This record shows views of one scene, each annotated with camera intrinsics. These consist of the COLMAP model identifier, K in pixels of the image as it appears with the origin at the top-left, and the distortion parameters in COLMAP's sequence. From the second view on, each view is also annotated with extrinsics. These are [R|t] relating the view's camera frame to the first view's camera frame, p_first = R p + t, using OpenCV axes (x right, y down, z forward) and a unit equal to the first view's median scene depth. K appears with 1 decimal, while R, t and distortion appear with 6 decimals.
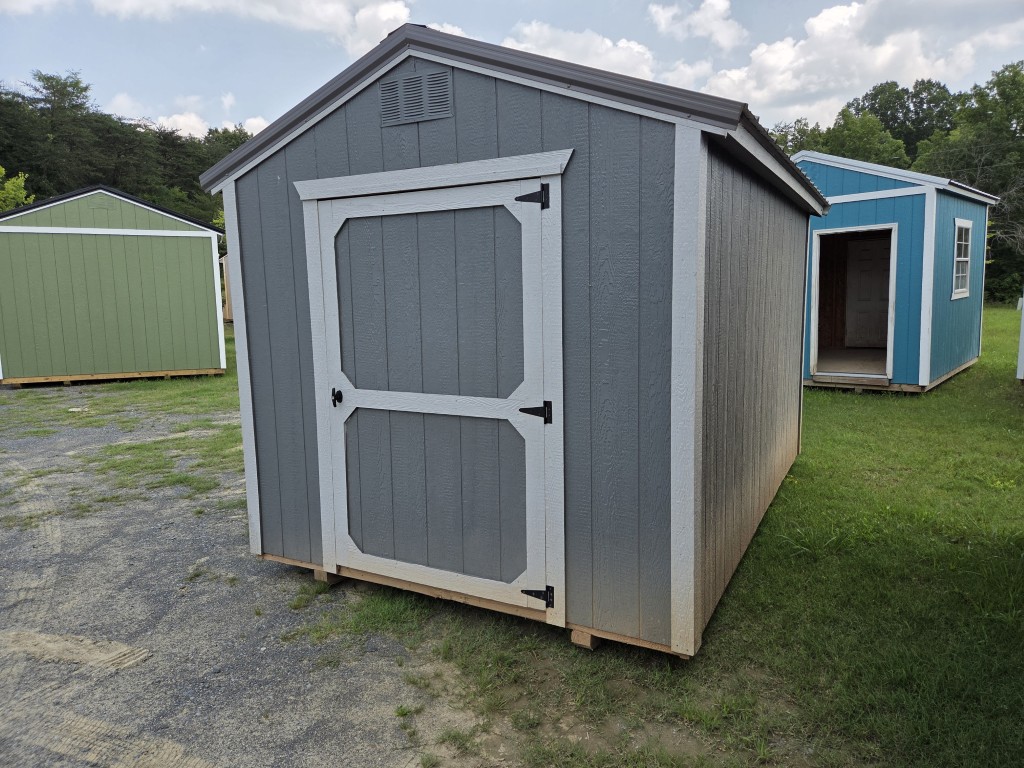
lens RADIAL K [[695.2, 0, 514.8], [0, 695.2, 380.4], [0, 0, 1]] dist [0.068618, -0.059965]
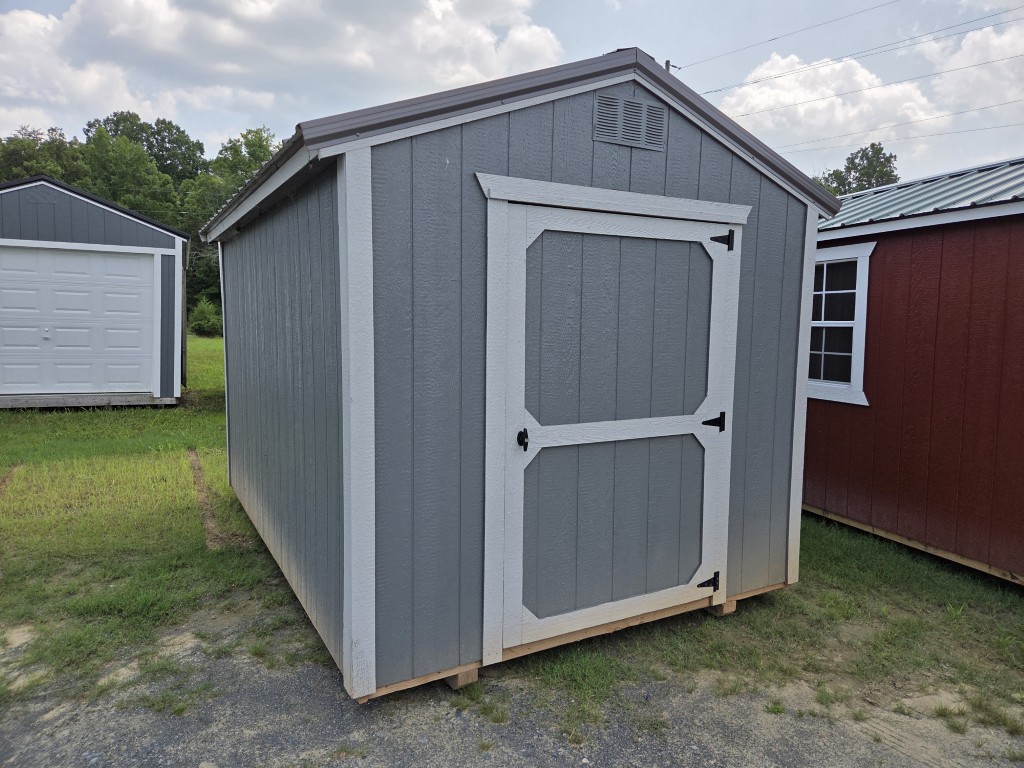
lens RADIAL K [[695.2, 0, 514.8], [0, 695.2, 380.4], [0, 0, 1]] dist [0.068618, -0.059965]
pose [[0.524690, -0.052374, 0.849681, -1.078005], [0.086681, 0.996205, 0.007879, -0.059822], [-0.846869, 0.069517, 0.527238, 0.634198]]
